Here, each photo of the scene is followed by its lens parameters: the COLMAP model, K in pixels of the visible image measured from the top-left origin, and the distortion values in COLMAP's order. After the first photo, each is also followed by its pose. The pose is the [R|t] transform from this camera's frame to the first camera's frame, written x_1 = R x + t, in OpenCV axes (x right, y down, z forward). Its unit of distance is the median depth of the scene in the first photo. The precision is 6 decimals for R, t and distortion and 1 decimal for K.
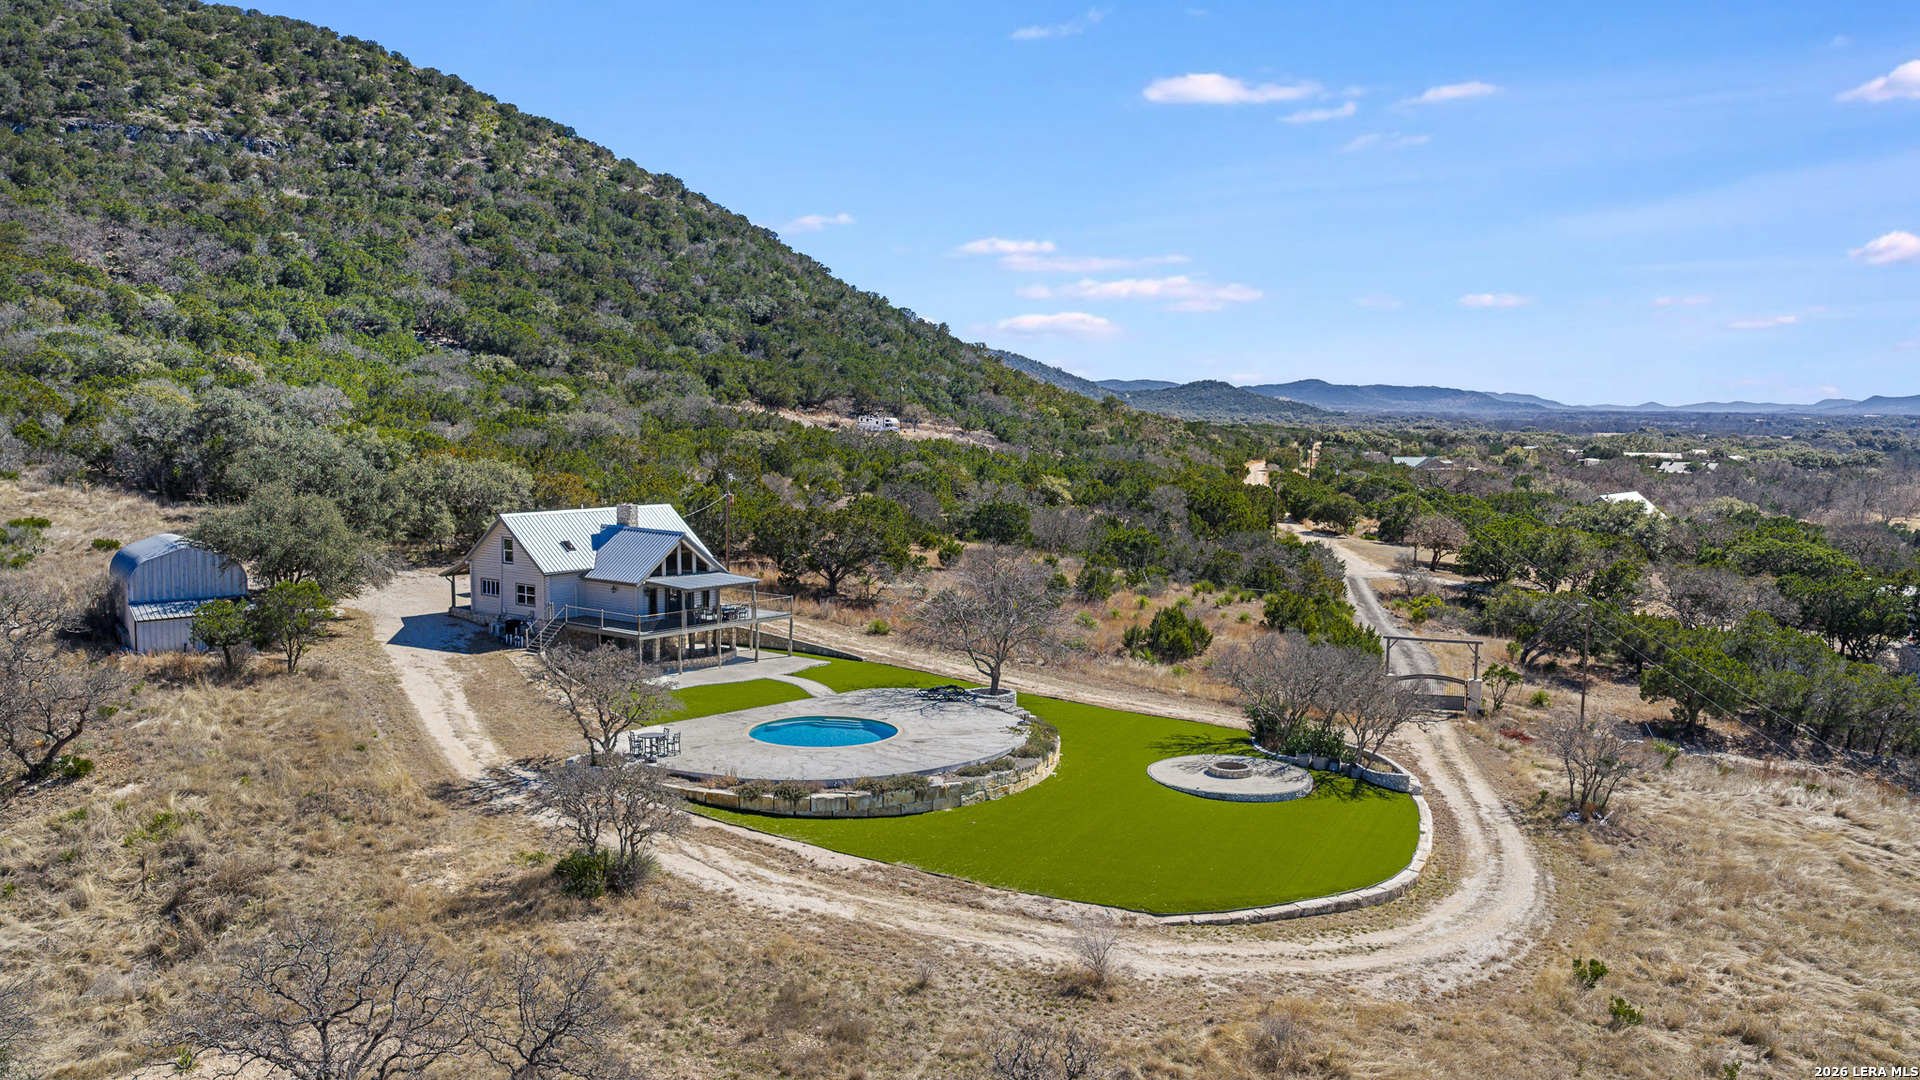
lens RADIAL K [[1564.0, 0, 960.0], [0, 1564.0, 540.0], [0, 0, 1]] dist [0.009301, -0.043748]
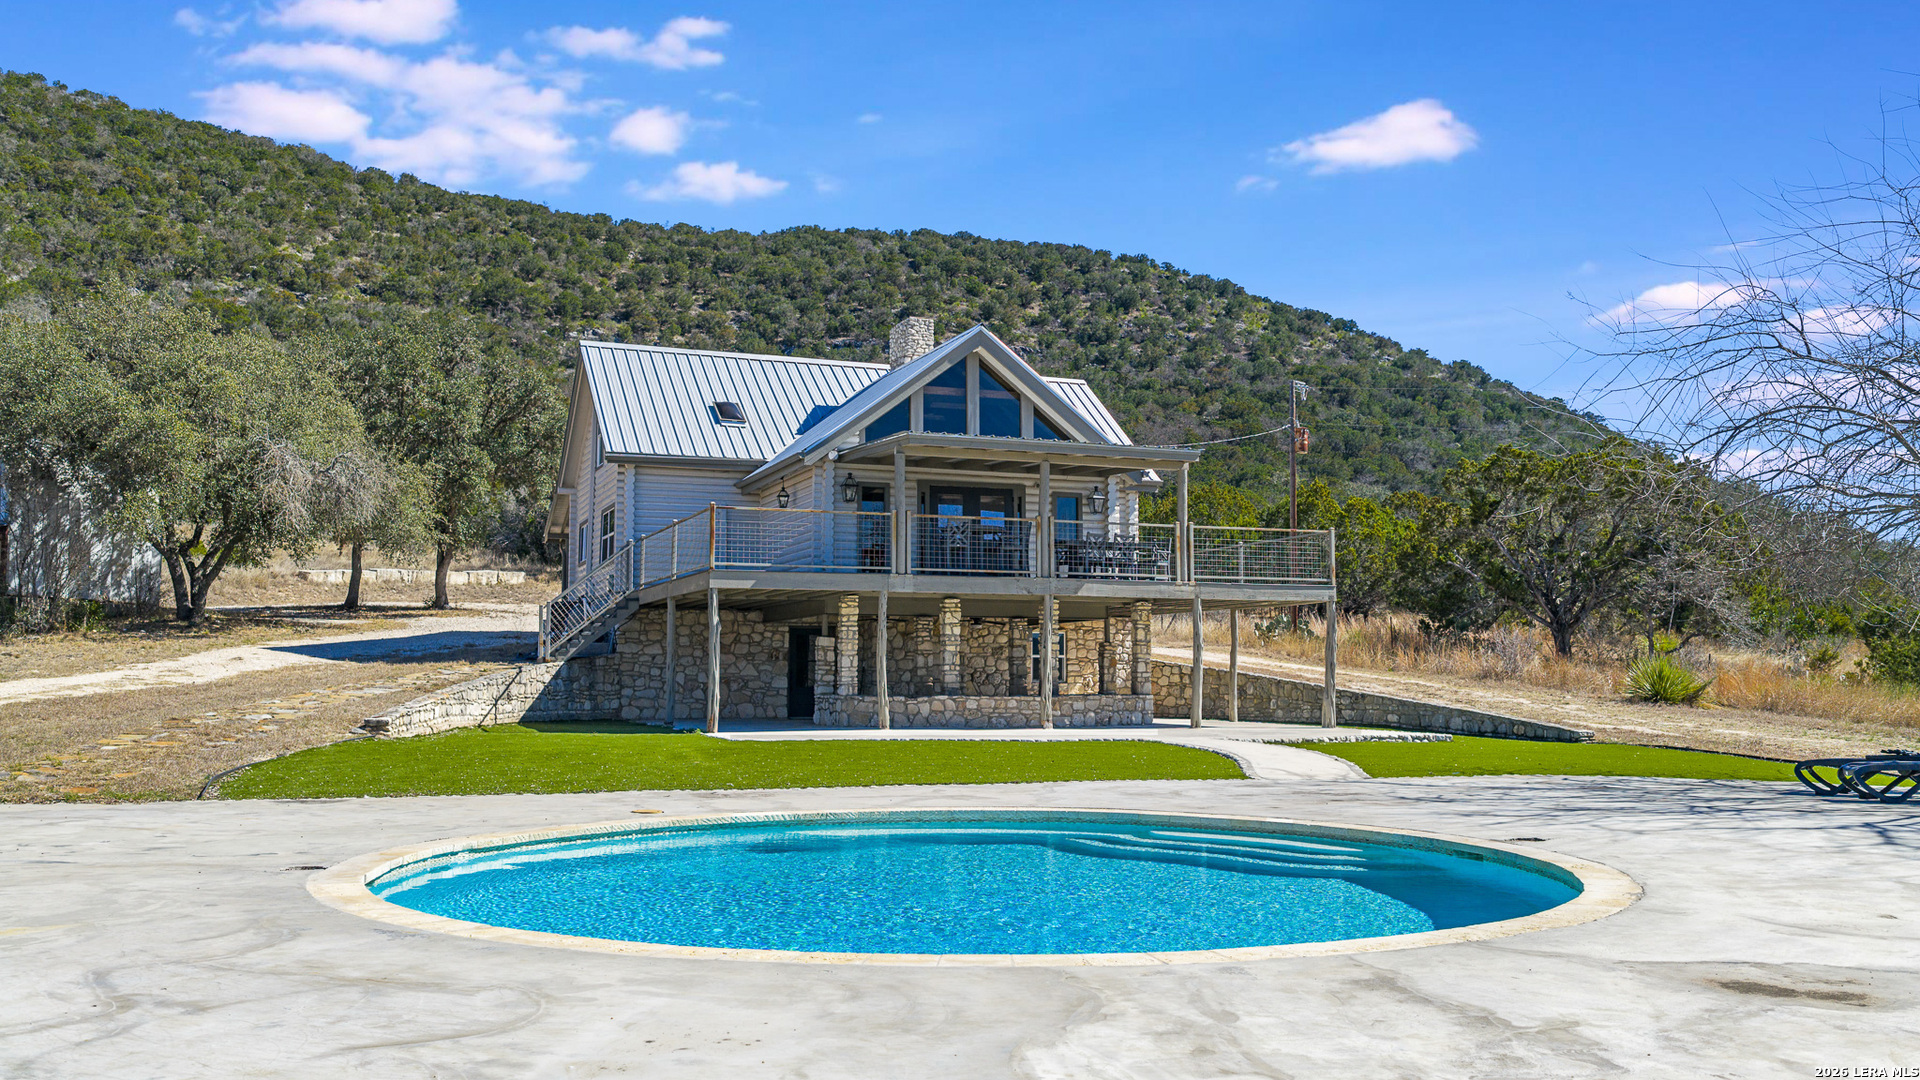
lens RADIAL K [[1564.0, 0, 960.0], [0, 1564.0, 540.0], [0, 0, 1]] dist [0.009301, -0.043748]
pose [[0.864811, -0.048419, -0.499757, -0.004644], [-0.045469, 0.983697, -0.173989, 0.024996], [0.500034, 0.173191, 0.848511, 0.180870]]
